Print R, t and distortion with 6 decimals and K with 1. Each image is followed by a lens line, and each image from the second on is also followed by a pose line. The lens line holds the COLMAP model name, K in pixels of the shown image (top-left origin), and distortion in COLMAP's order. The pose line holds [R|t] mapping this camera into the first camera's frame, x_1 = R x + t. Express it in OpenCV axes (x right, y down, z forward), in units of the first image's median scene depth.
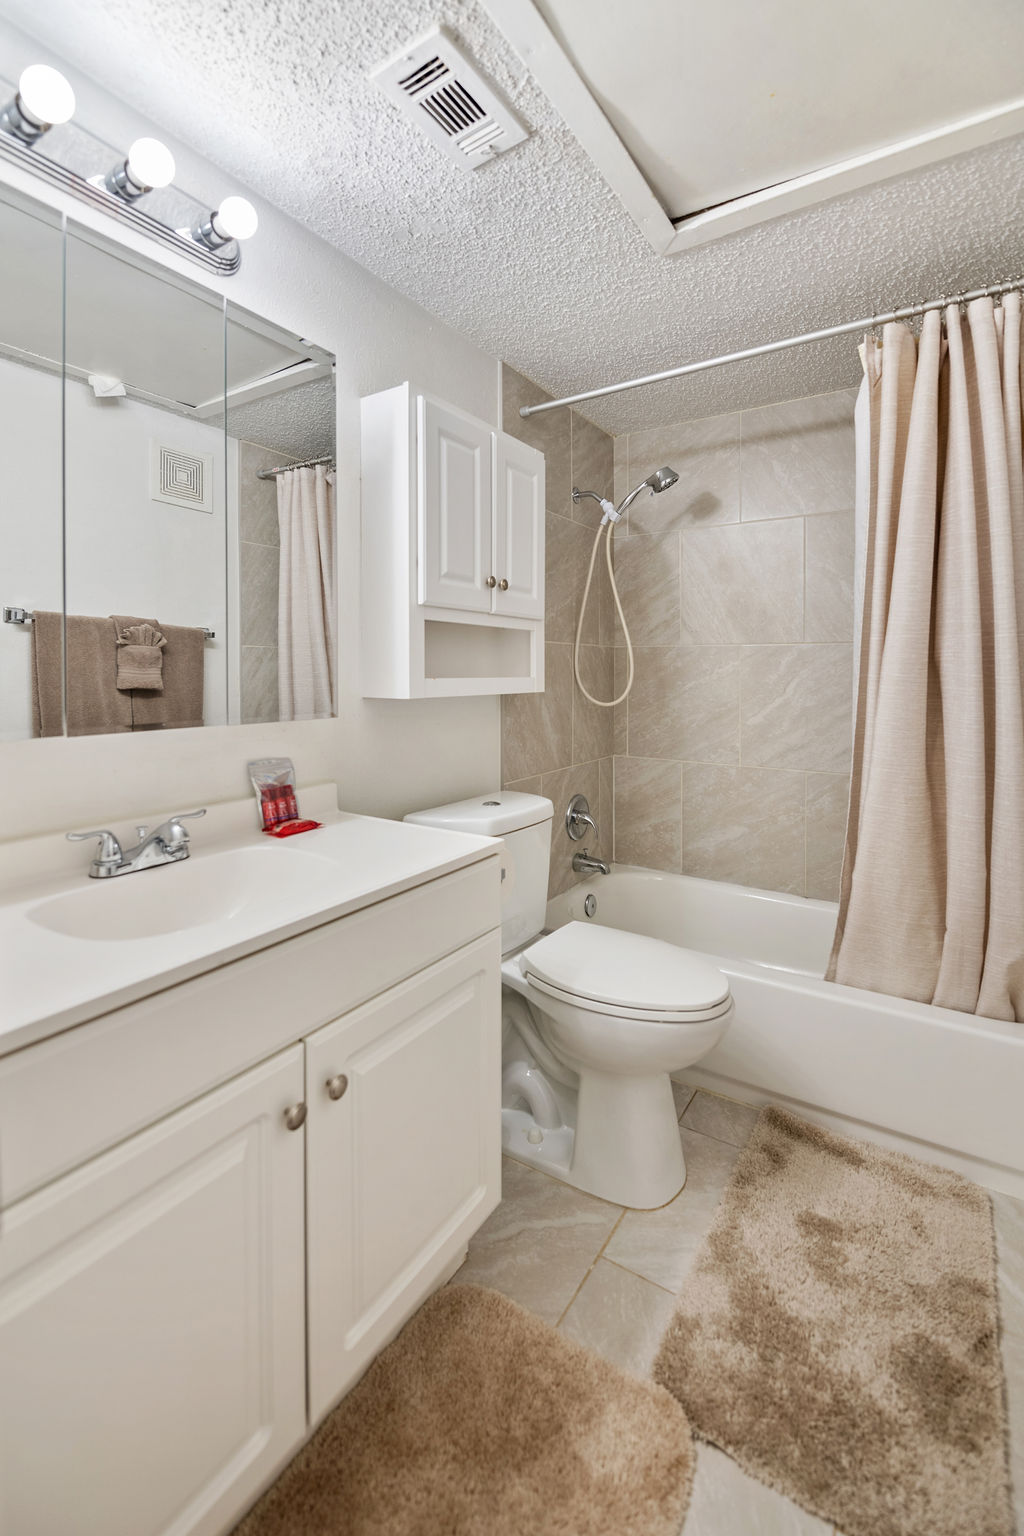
lens RADIAL K [[640.8, 0, 545.6], [0, 640.8, 671.5], [0, 0, 1]] dist [-0.000767, -0.000373]
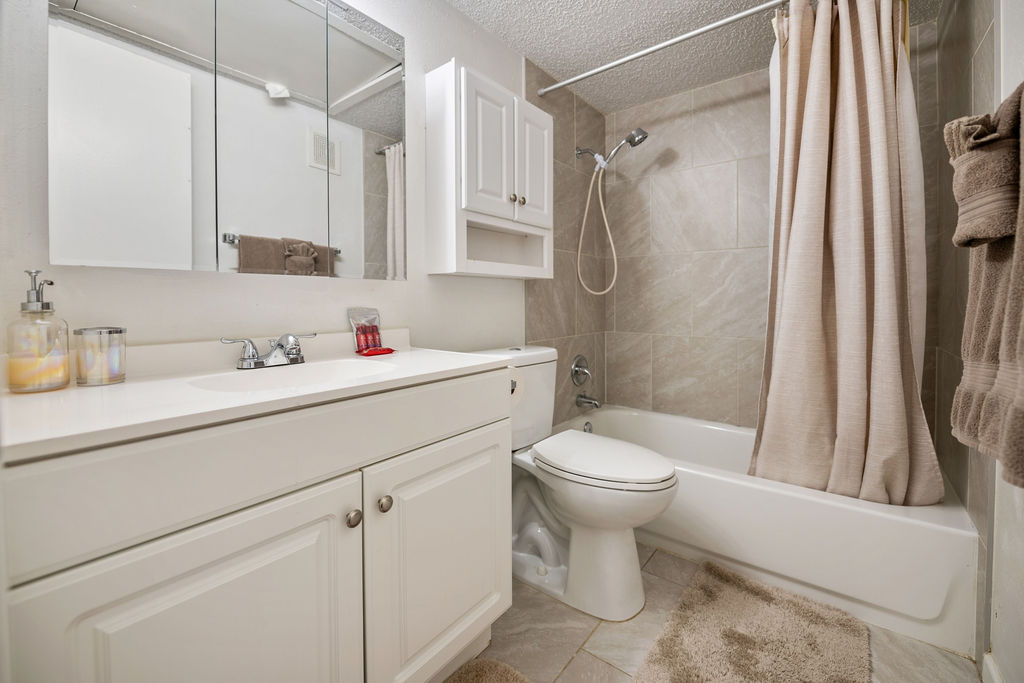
lens RADIAL K [[416.2, 0, 537.0], [0, 416.2, 302.0], [0, 0, 1]] dist [-0.003952, -0.000578]
pose [[0.996281, -0.000443, -0.086162, 0.055981], [0.000908, 0.999985, 0.005349, 0.103821], [0.086158, -0.005407, 0.996267, 0.050890]]
